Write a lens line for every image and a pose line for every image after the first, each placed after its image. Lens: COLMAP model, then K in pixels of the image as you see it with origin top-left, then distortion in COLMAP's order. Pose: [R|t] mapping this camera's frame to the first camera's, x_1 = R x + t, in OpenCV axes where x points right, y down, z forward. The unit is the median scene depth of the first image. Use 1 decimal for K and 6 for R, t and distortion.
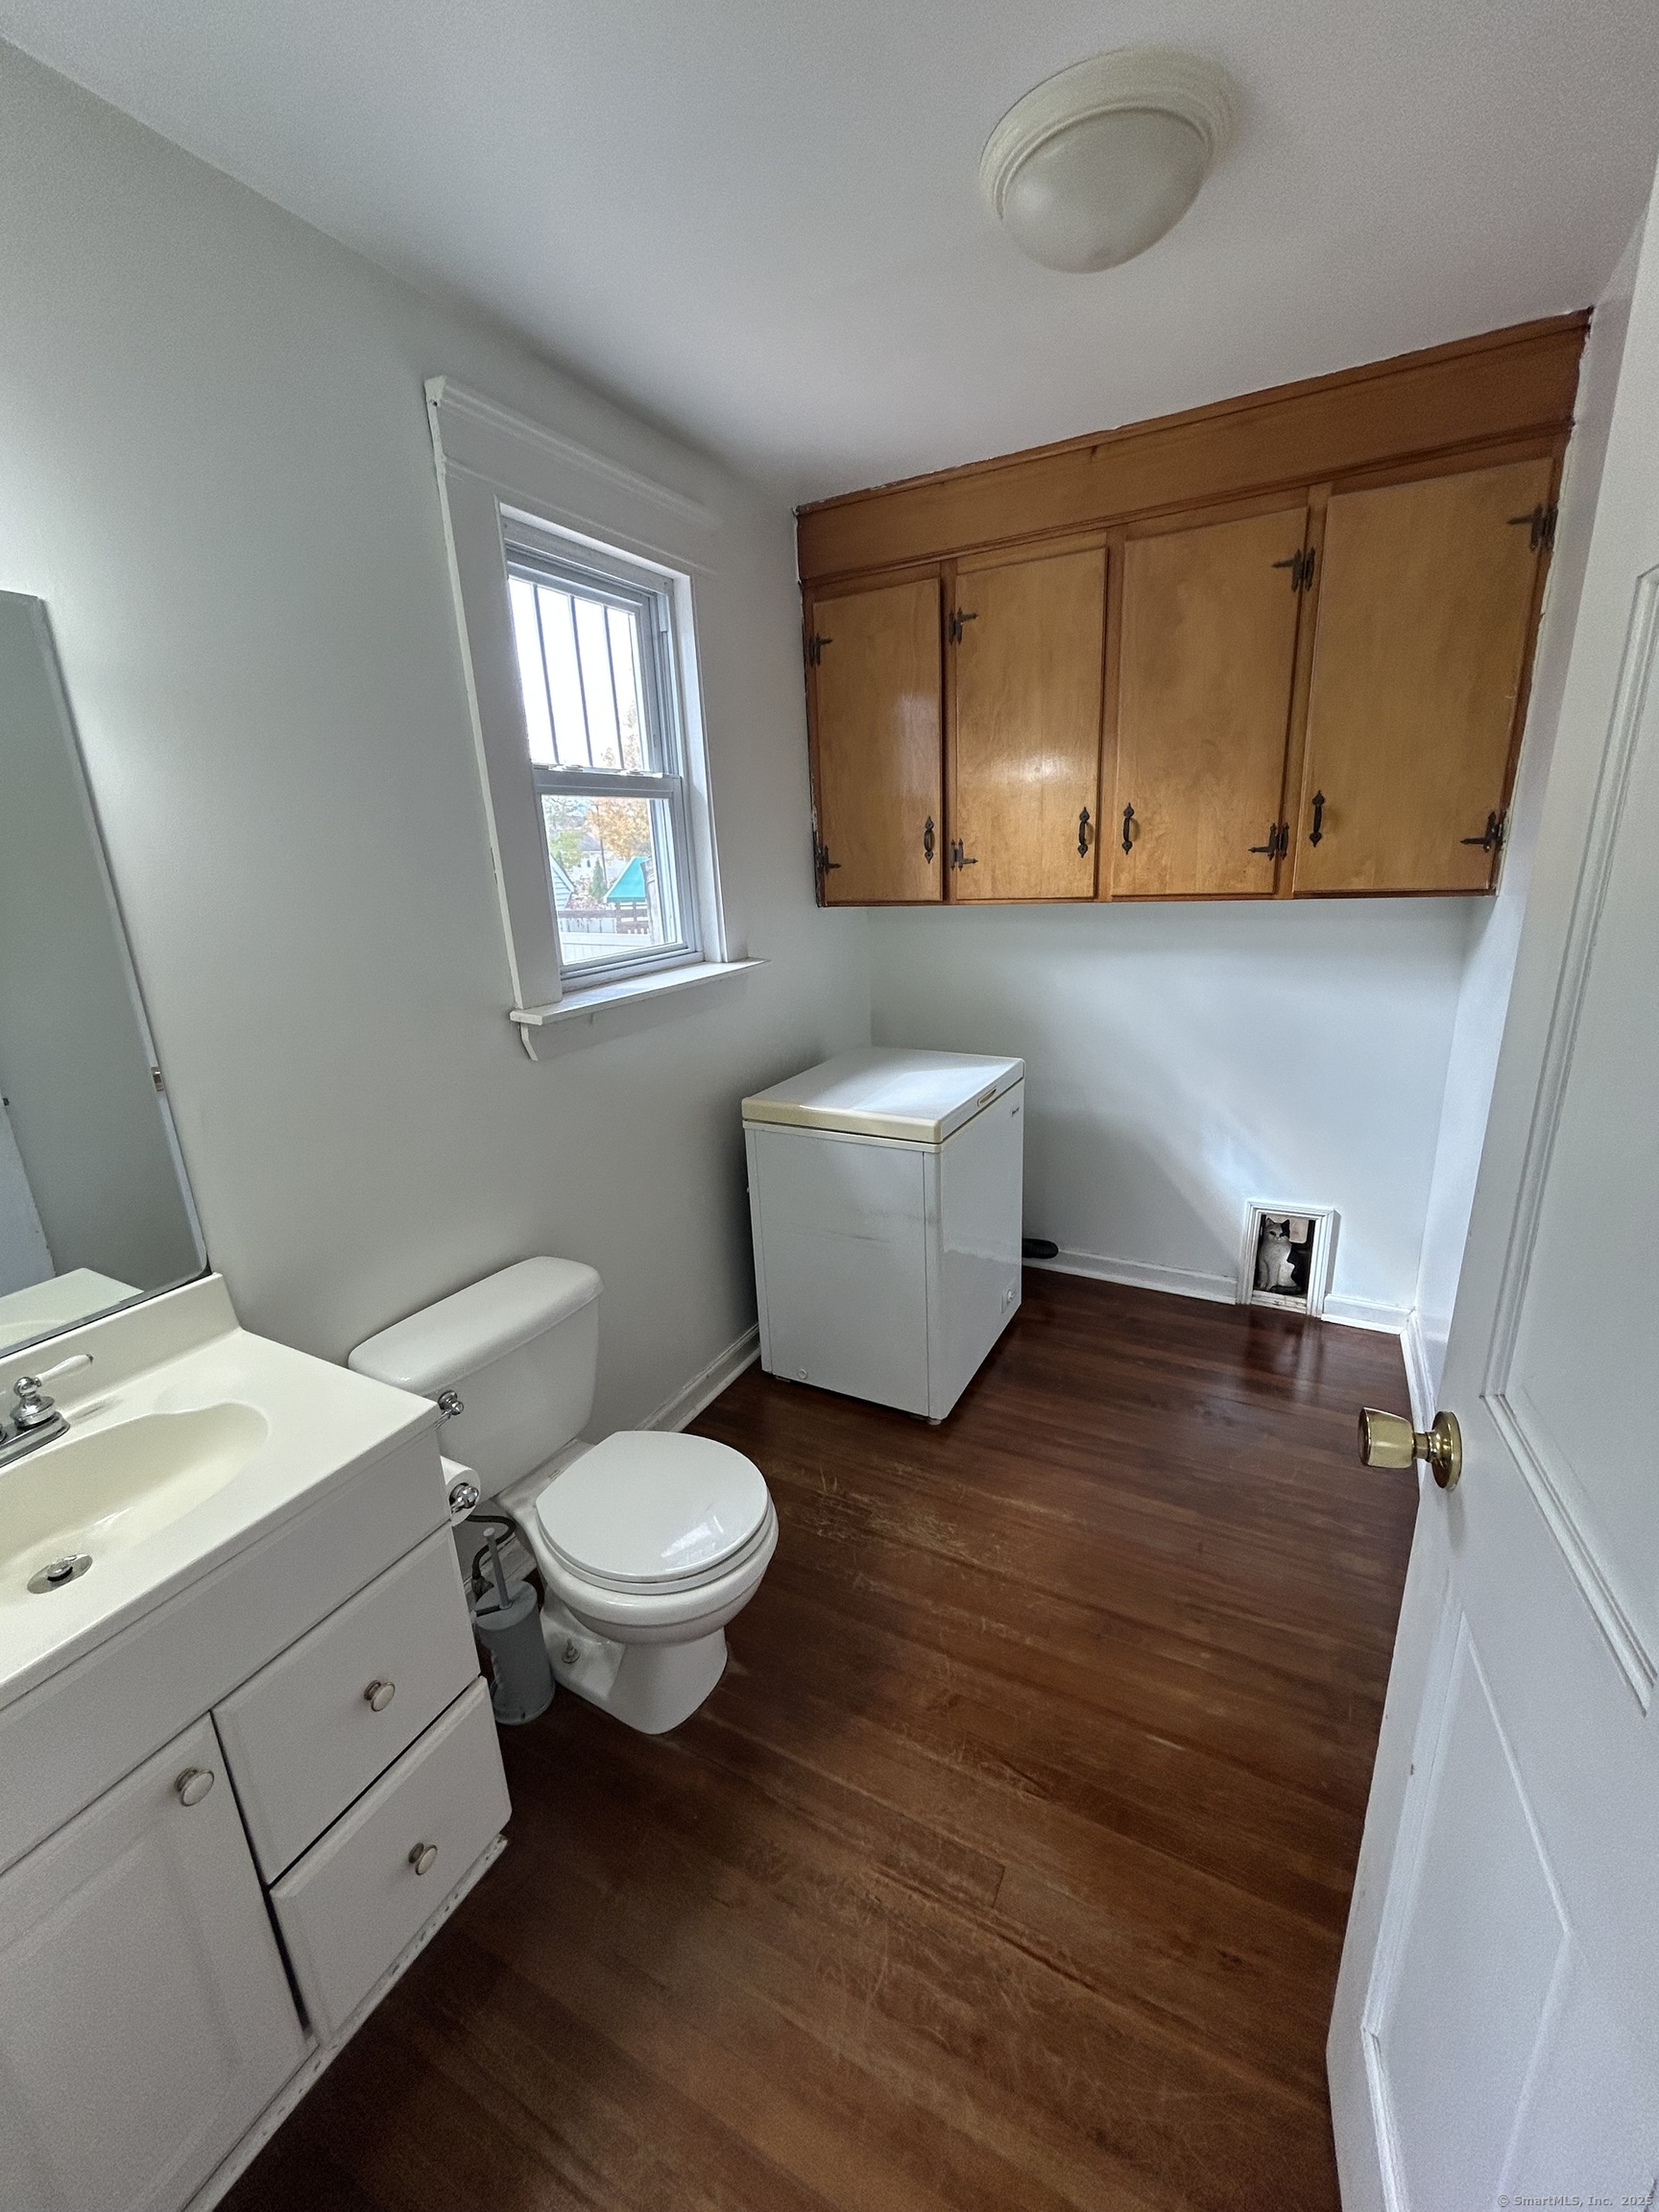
lens RADIAL K [[880.9, 0, 825.1], [0, 880.9, 1108.0], [0, 0, 1]] dist [-0.002840, 0.000216]
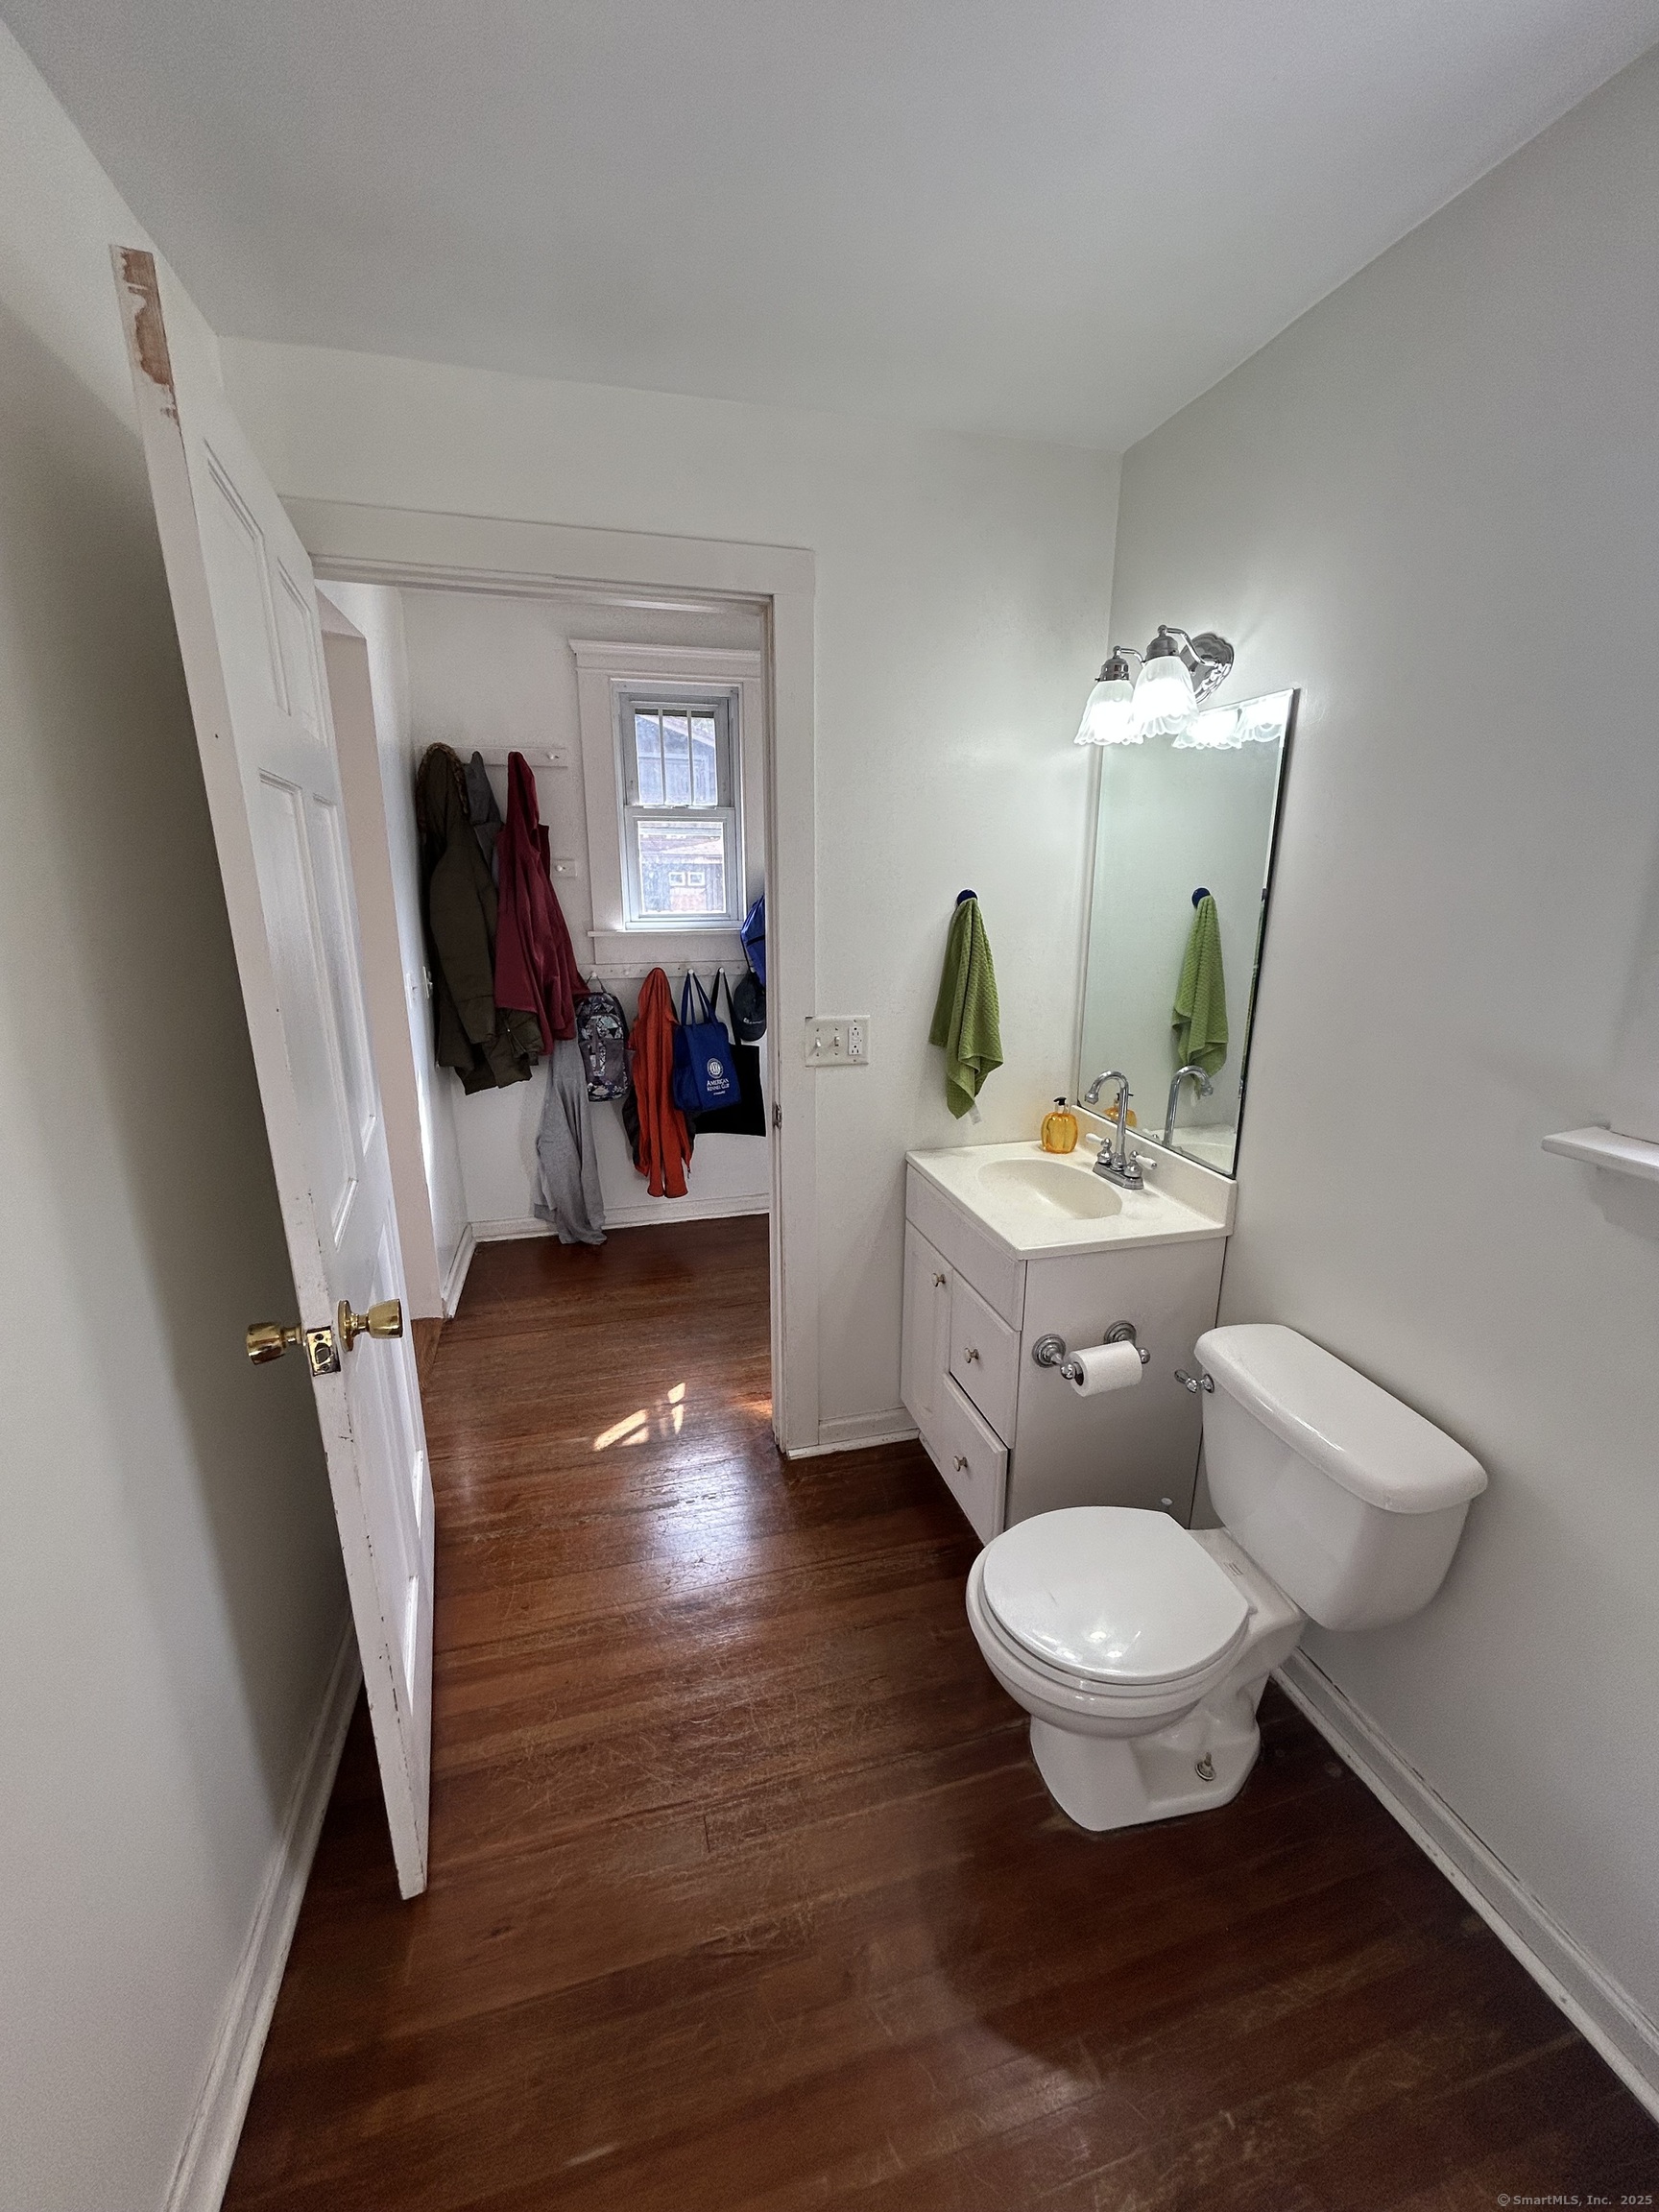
lens RADIAL K [[880.9, 0, 824.4], [0, 880.9, 1109.6], [0, 0, 1]] dist [-0.002840, 0.000216]
pose [[-0.724549, 0.216541, -0.654323, 0.592623], [-0.157678, 0.872106, 0.463215, -0.416360], [0.670944, 0.438795, -0.597740, 1.313954]]
